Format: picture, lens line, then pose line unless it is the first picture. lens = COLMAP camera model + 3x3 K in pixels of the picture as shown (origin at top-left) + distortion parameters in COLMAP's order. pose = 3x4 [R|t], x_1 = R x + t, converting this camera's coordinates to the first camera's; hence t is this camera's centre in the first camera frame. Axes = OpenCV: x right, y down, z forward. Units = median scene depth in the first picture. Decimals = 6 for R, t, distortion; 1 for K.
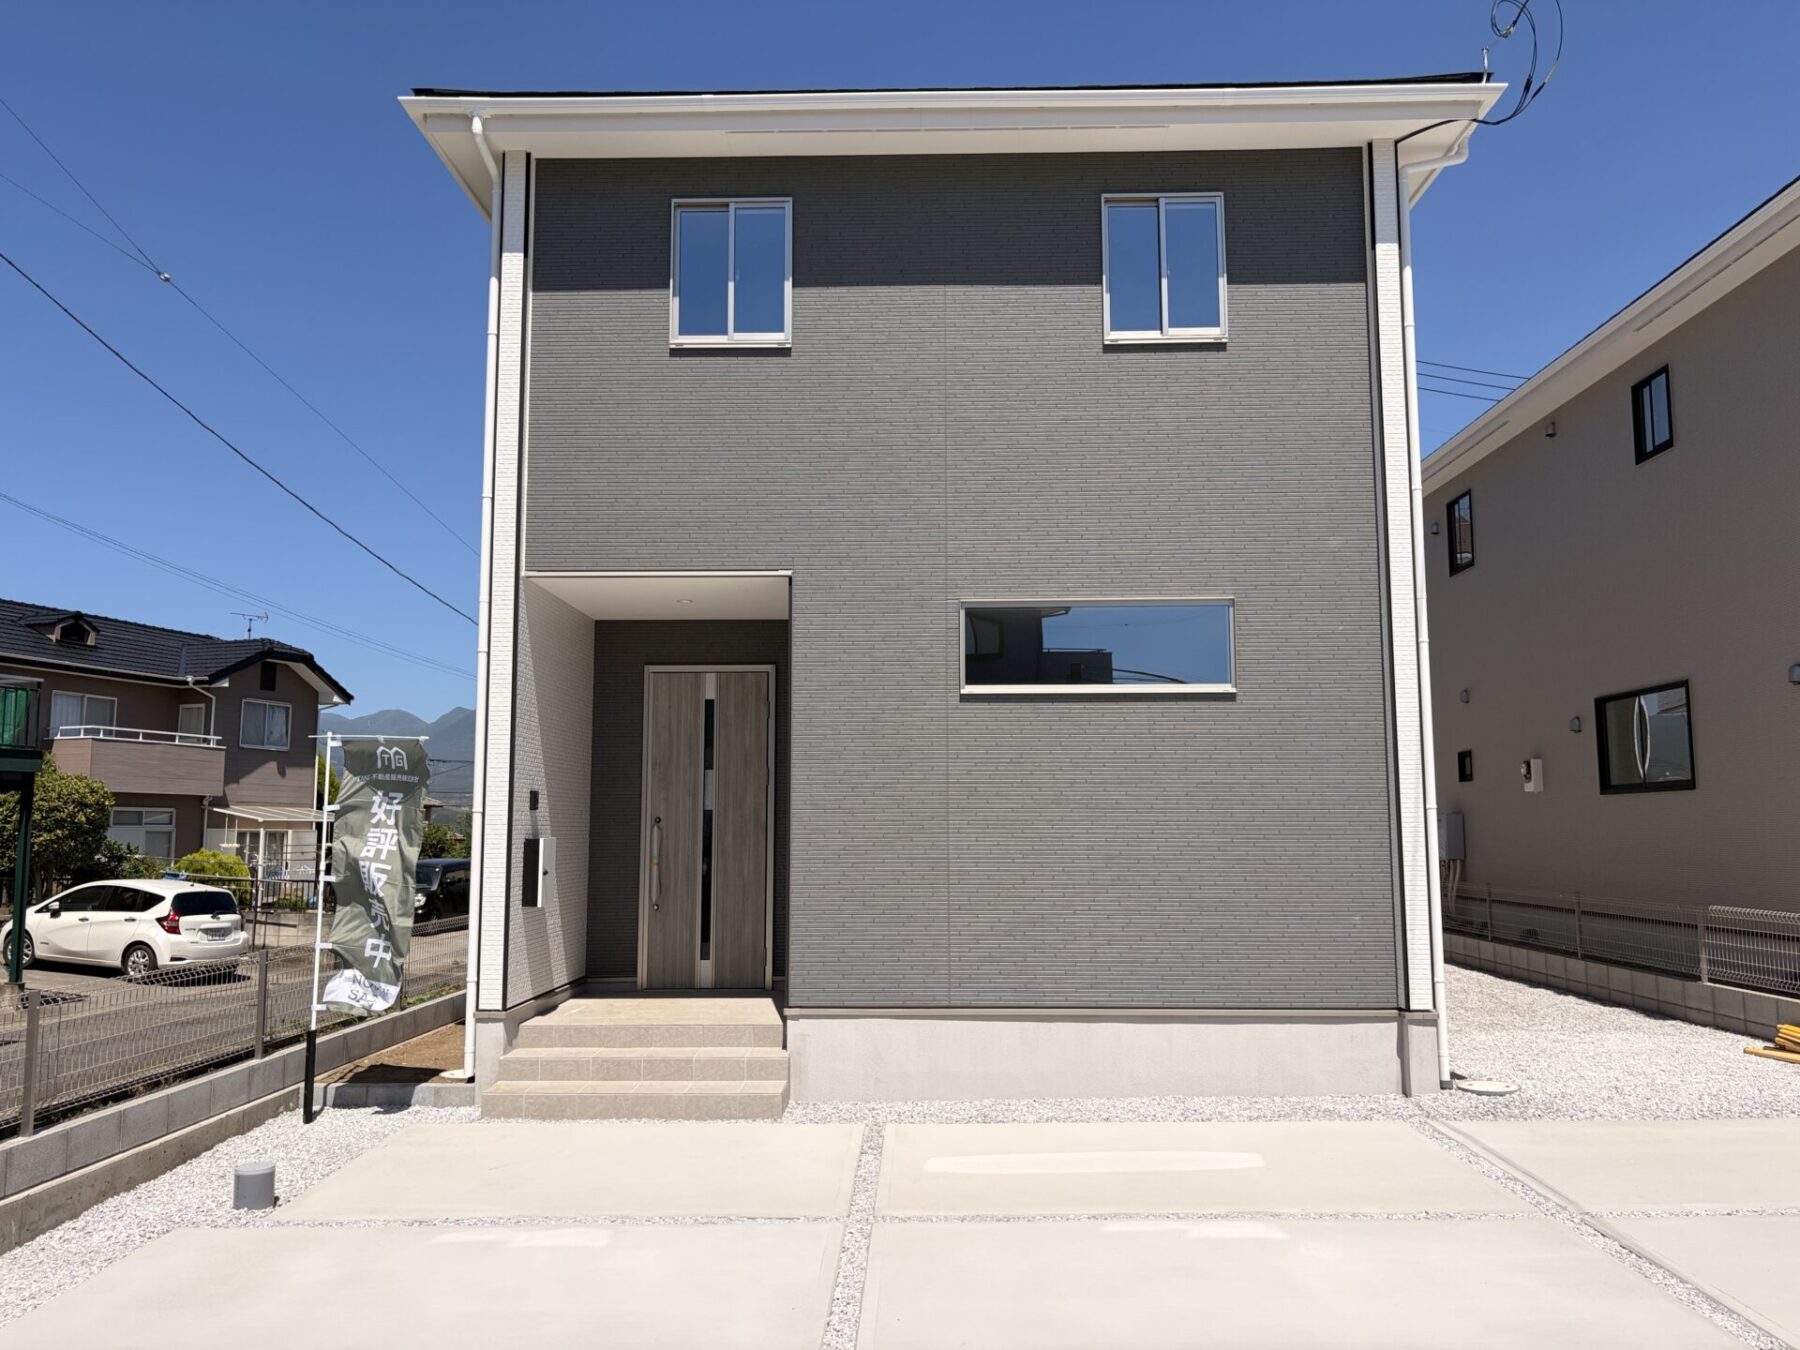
lens RADIAL K [[1345.9, 0, 900.0], [0, 1345.9, 675.0], [0, 0, 1]] dist [0.031052, -0.008133]
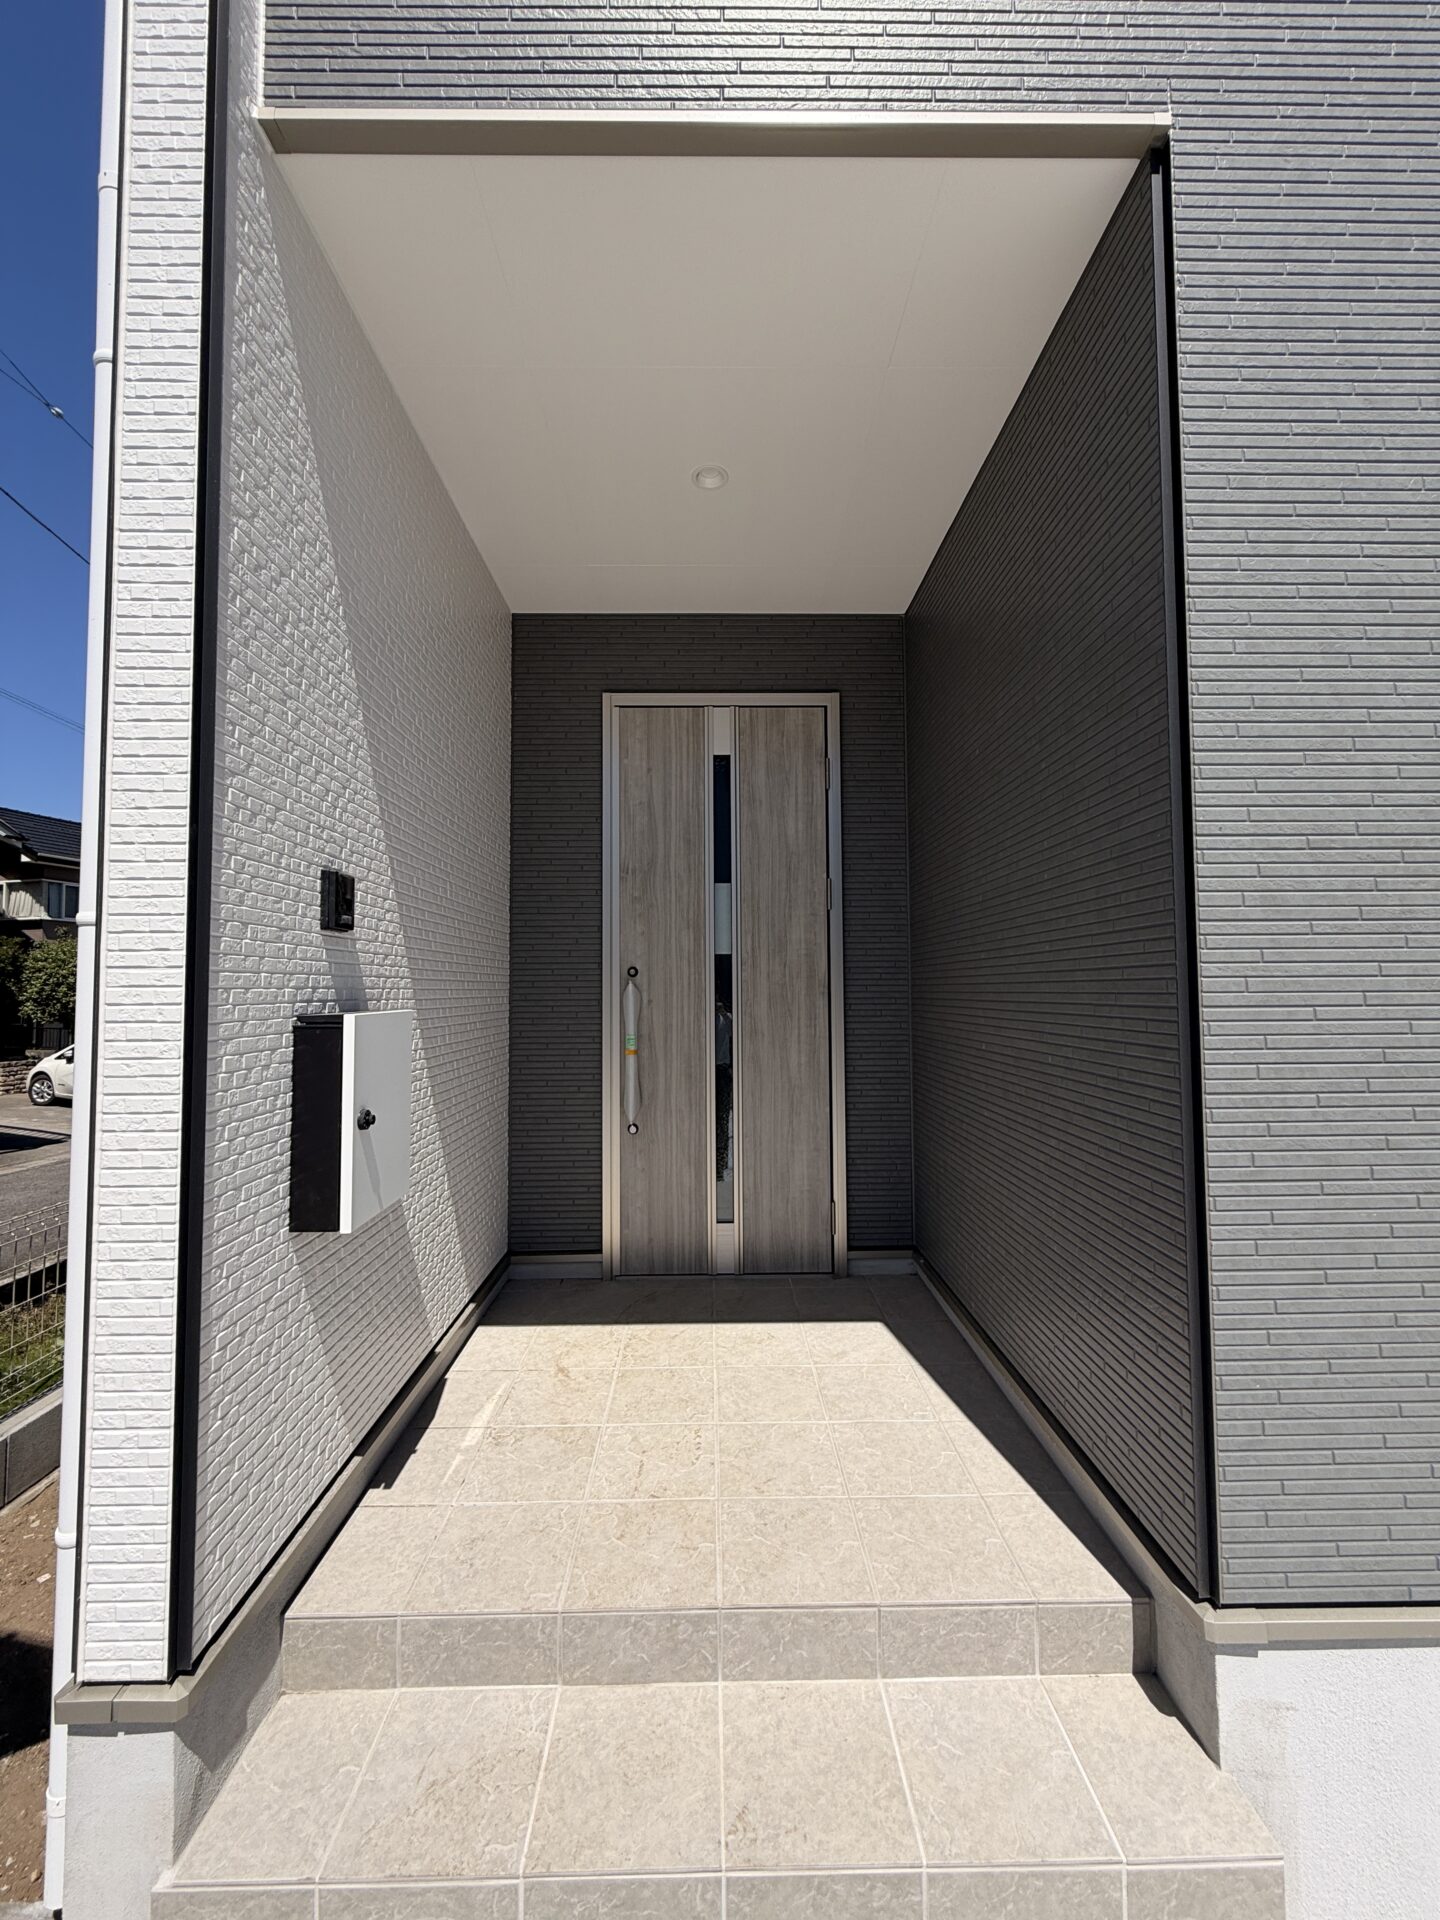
lens RADIAL K [[754.7, 0, 692.8], [0, 754.7, 981.6], [0, 0, 1]] dist [0.003427, 0.000385]
pose [[0.999997, 0.000159, 0.002603, -0.155870], [-0.000418, 0.994986, 0.100009, 0.080600], [-0.002575, -0.100010, 0.994983, 0.692462]]
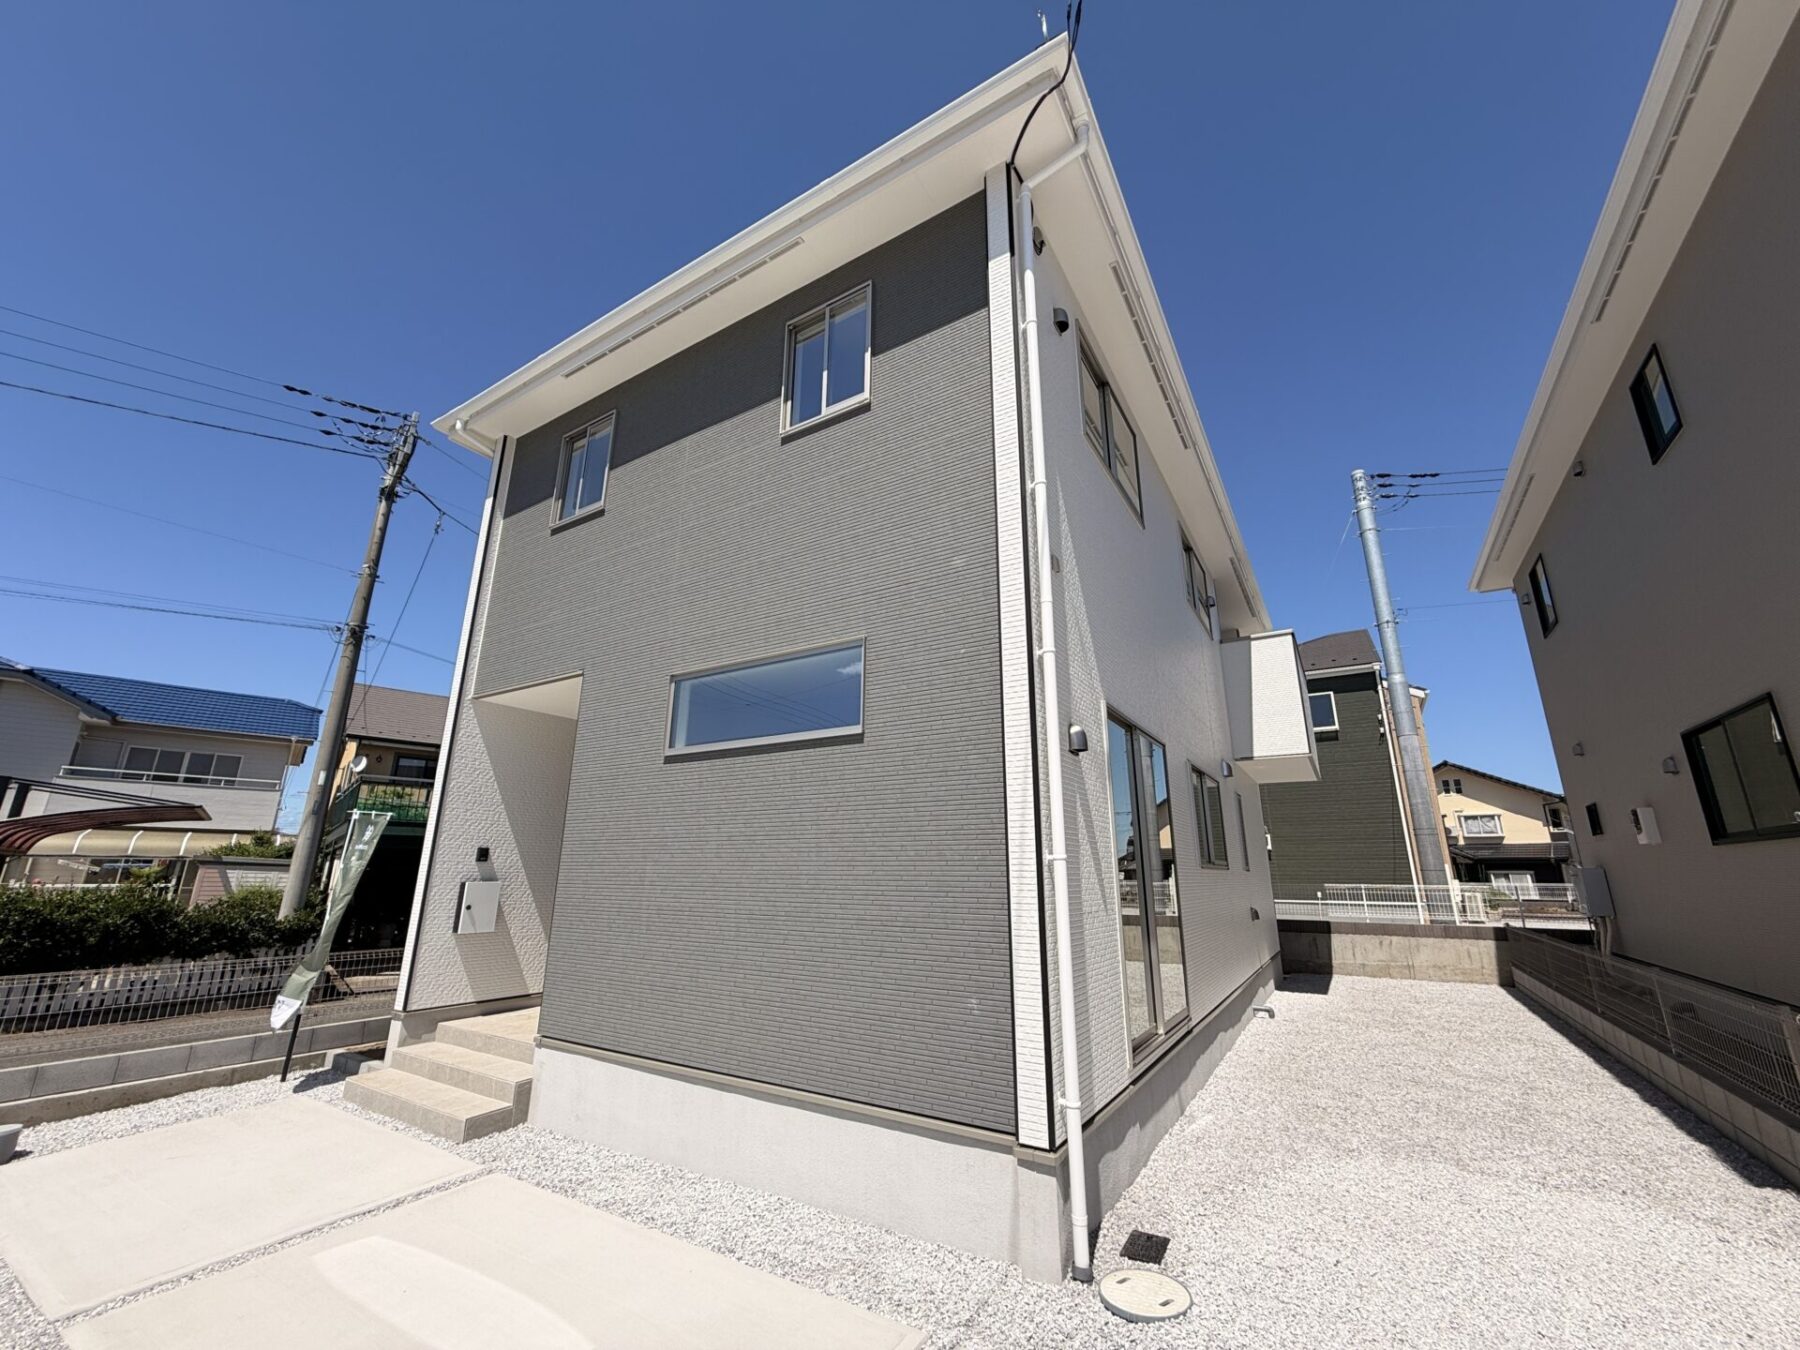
lens RADIAL K [[707.5, 0, 900.0], [0, 707.5, 675.0], [0, 0, 1]] dist [0.003427, 0.000385]
pose [[0.860562, -0.128678, -0.492824, 0.428099], [0.047860, 0.983709, -0.173277, 0.049332], [0.507093, 0.125529, 0.852701, 0.480406]]
